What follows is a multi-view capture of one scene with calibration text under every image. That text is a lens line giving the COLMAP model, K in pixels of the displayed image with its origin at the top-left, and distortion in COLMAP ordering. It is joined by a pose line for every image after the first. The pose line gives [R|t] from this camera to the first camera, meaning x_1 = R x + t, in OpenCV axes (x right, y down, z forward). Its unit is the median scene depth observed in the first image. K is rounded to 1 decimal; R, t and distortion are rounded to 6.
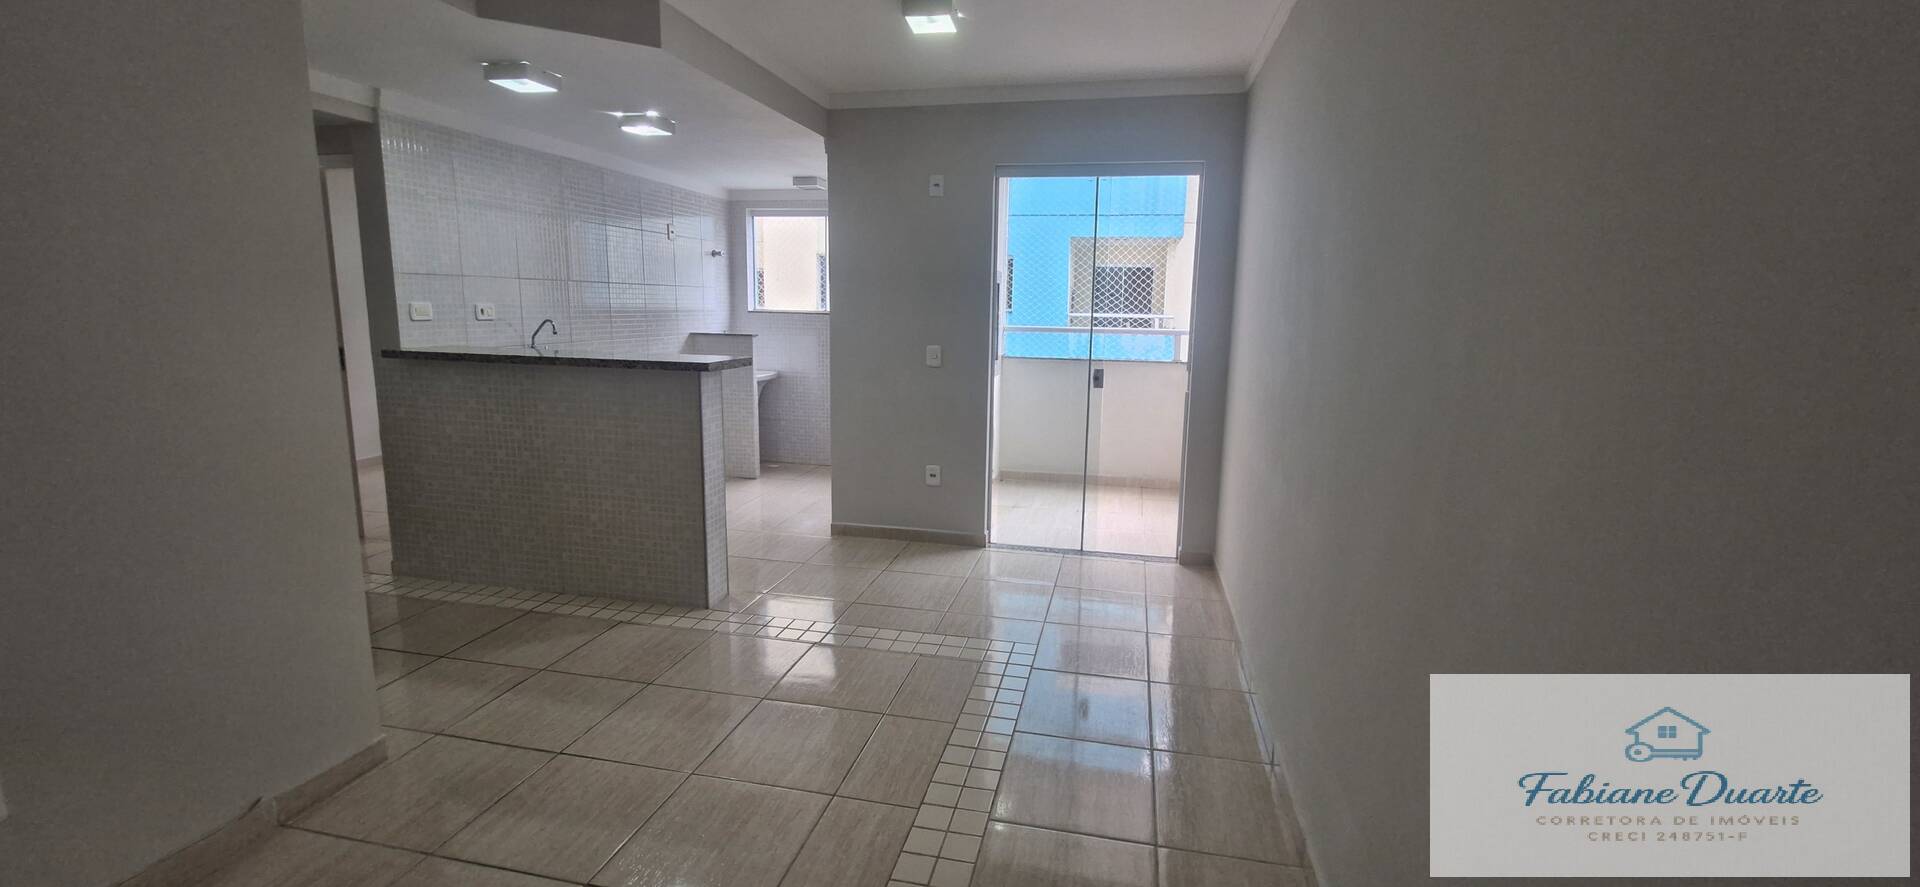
lens RADIAL K [[773.3, 0, 963.1], [0, 773.3, 423.3], [0, 0, 1]] dist [0.002358, -0.001944]
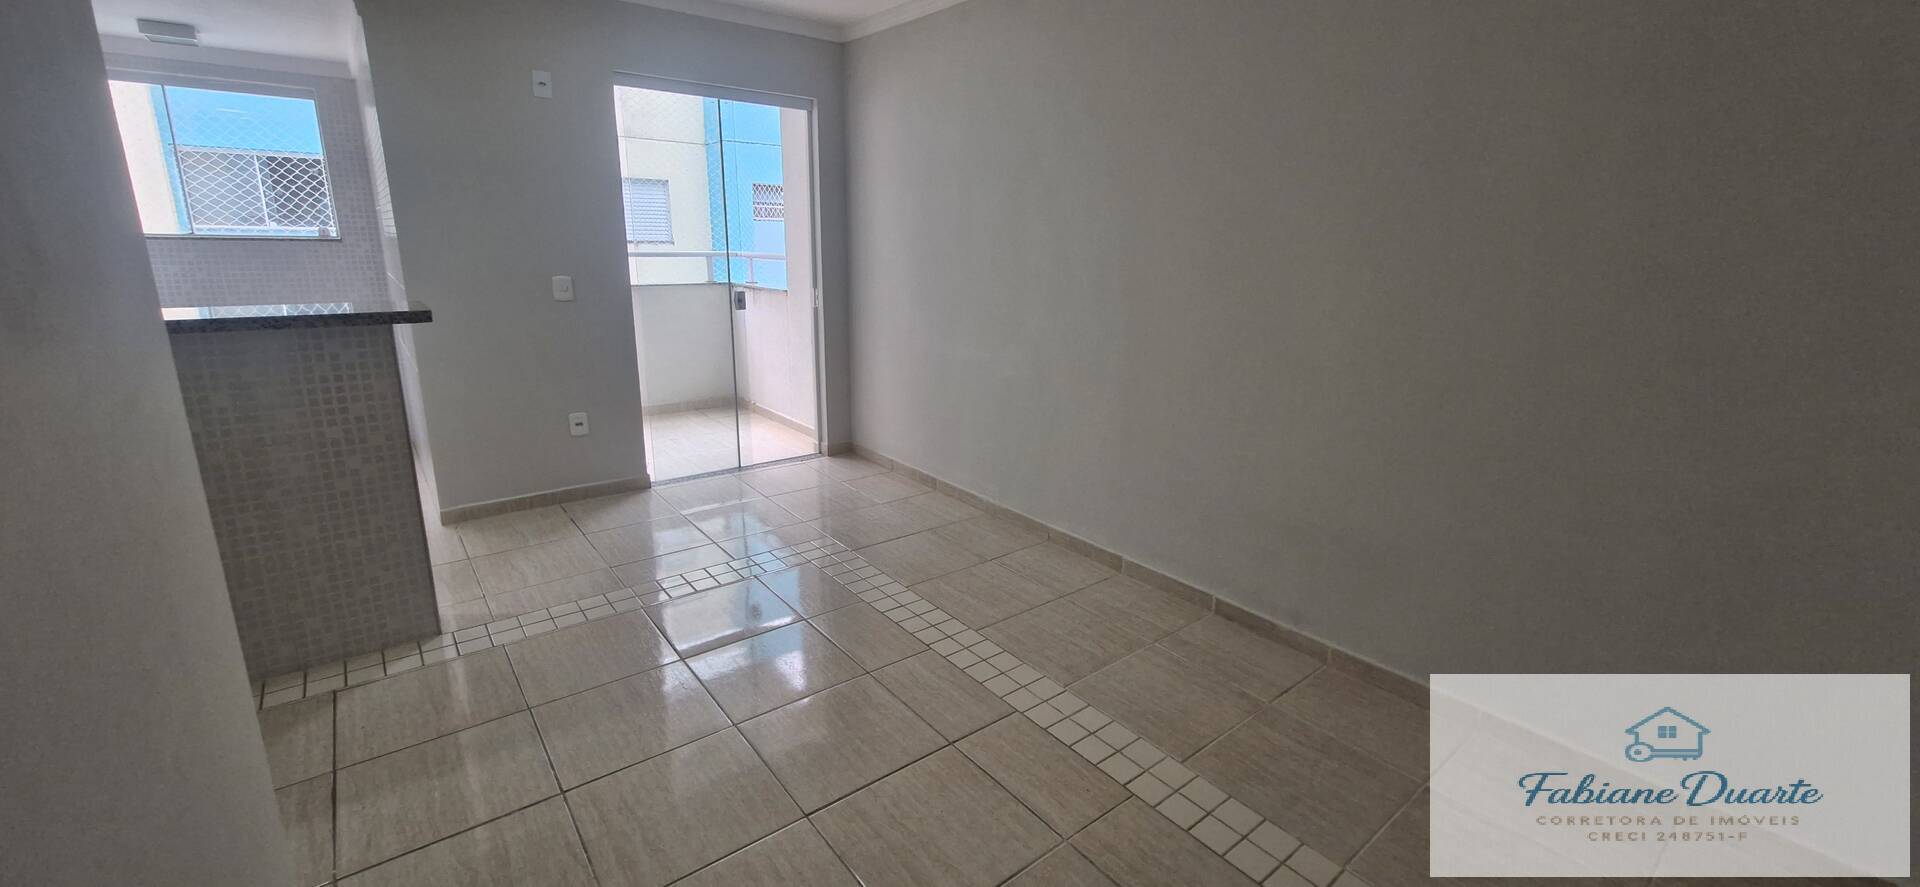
lens RADIAL K [[773.3, 0, 979.9], [0, 773.3, 435.3], [0, 0, 1]] dist [0.002358, -0.001944]
pose [[0.624340, -0.202399, 0.754476, -0.435418], [0.111390, 0.979047, 0.170467, -0.021286], [-0.773170, -0.022389, 0.633803, 0.079443]]
